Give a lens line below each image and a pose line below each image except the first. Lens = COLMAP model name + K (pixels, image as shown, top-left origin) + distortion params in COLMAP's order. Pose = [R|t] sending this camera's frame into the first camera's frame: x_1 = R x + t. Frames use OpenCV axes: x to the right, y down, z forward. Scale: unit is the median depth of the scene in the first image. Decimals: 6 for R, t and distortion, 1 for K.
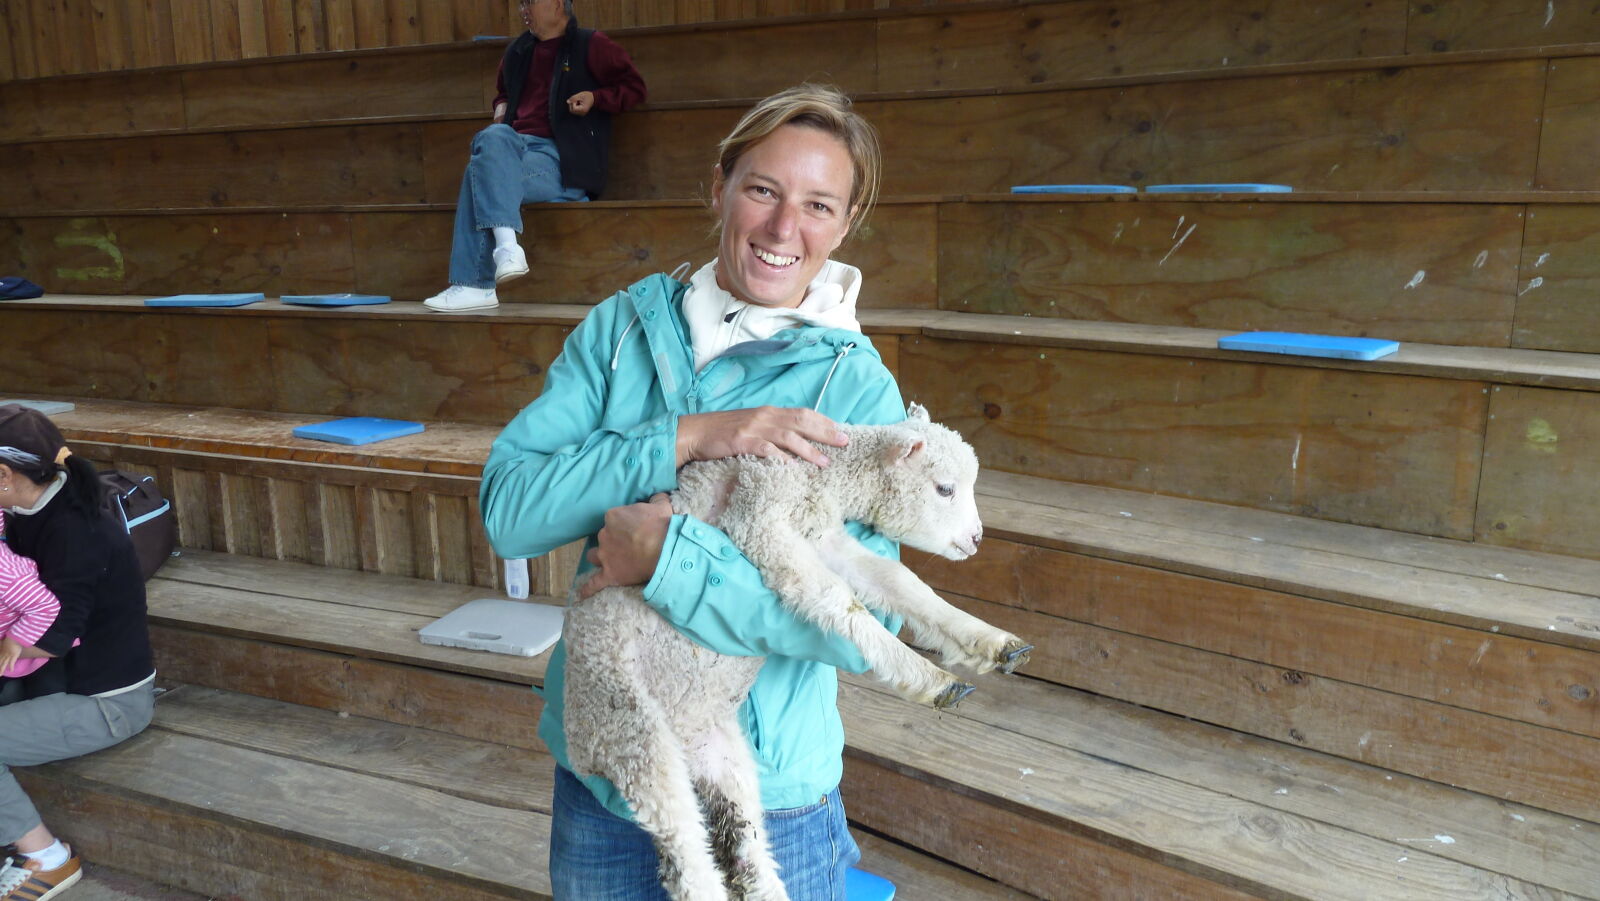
lens RADIAL K [[1095.3, 0, 800.0], [0, 1095.3, 450.5], [0, 0, 1]] dist [-0.038440, 0.008257]
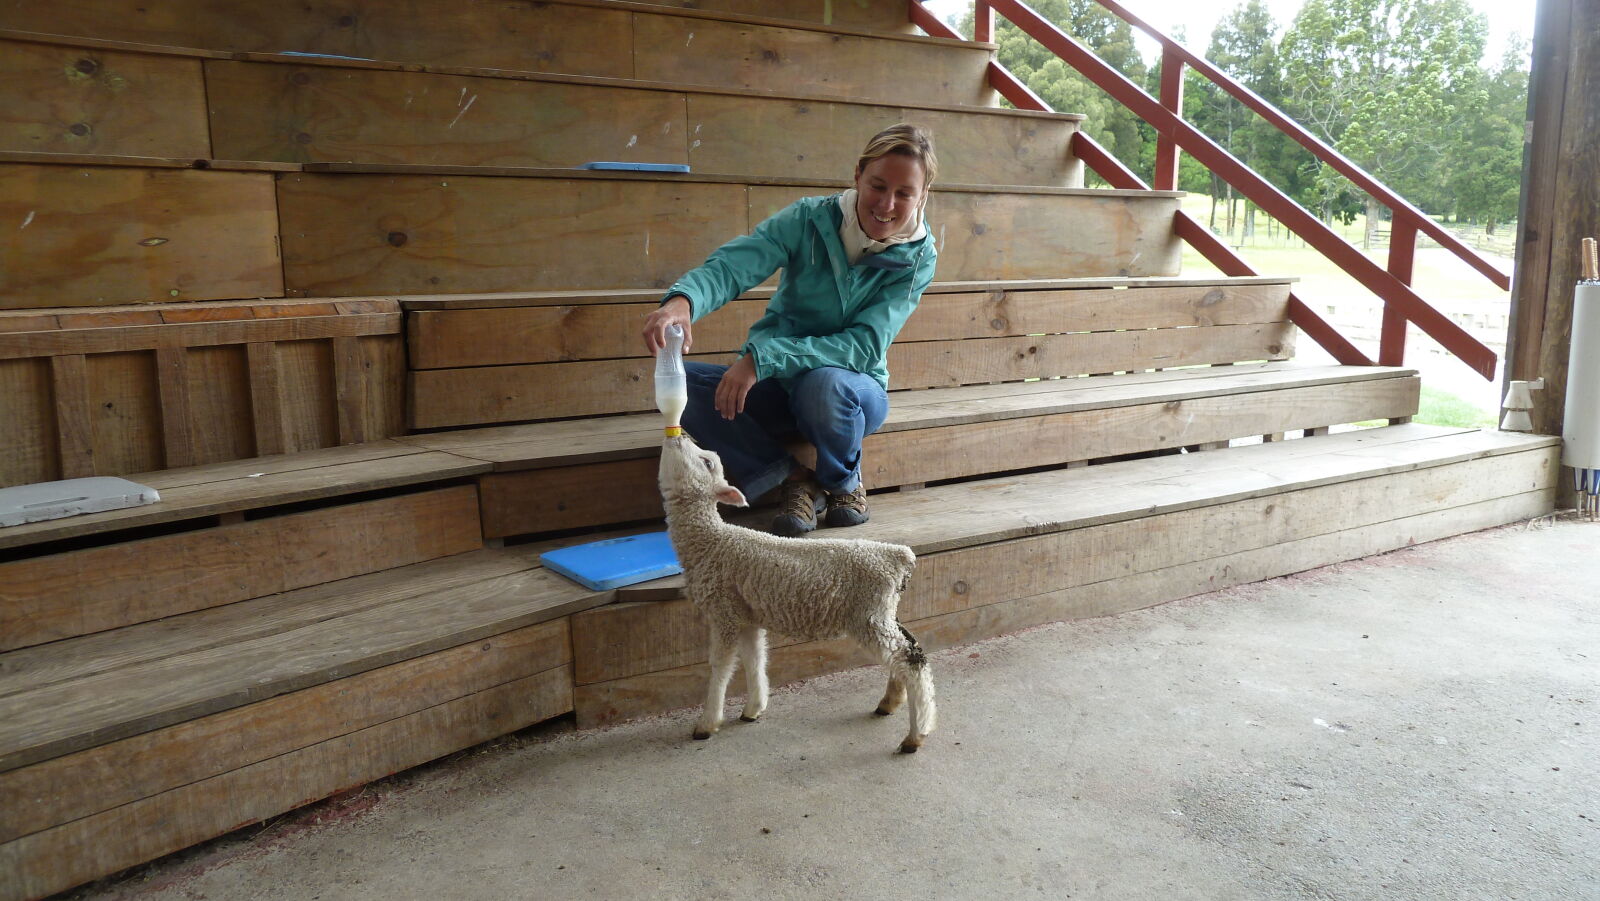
lens RADIAL K [[1094.2, 0, 800.0], [0, 1094.2, 450.5], [0, 0, 1]] dist [-0.042569, 0.007555]
pose [[0.393771, -0.154709, 0.906096, -0.739659], [0.201437, 0.976298, 0.079155, 0.179144], [-0.896866, 0.151352, 0.415602, 0.246352]]
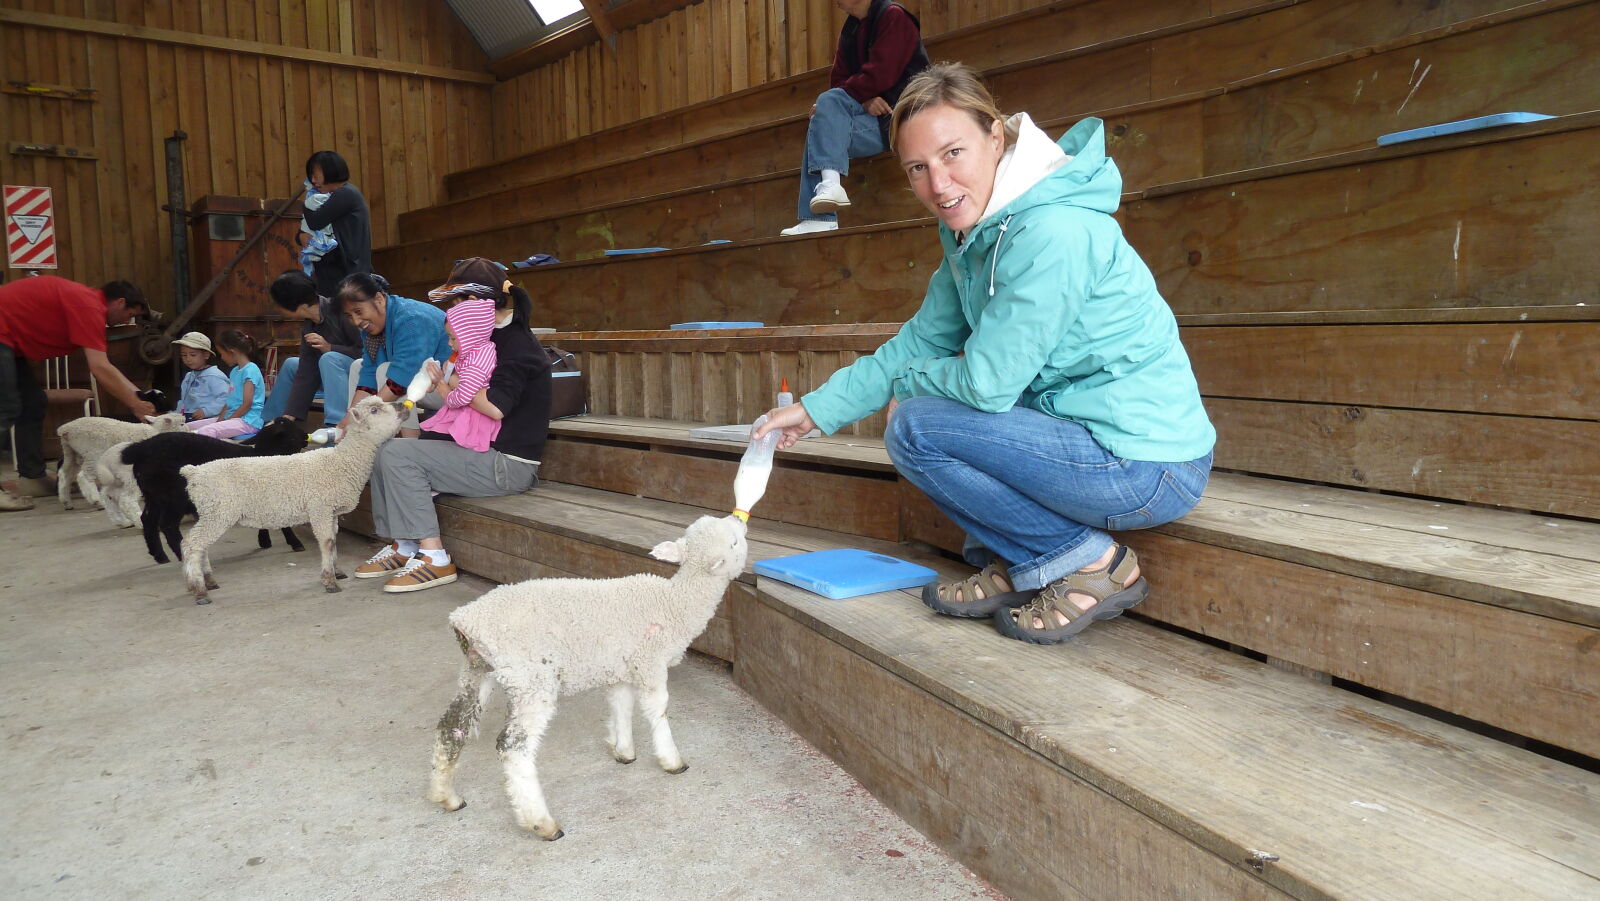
lens RADIAL K [[1094.2, 0, 800.0], [0, 1094.2, 450.5], [0, 0, 1]] dist [-0.042569, 0.007555]
pose [[0.880996, 0.040683, -0.471371, 0.370589], [-0.086874, 0.993267, -0.076642, 0.279834], [0.465080, 0.108471, 0.878598, -0.062558]]
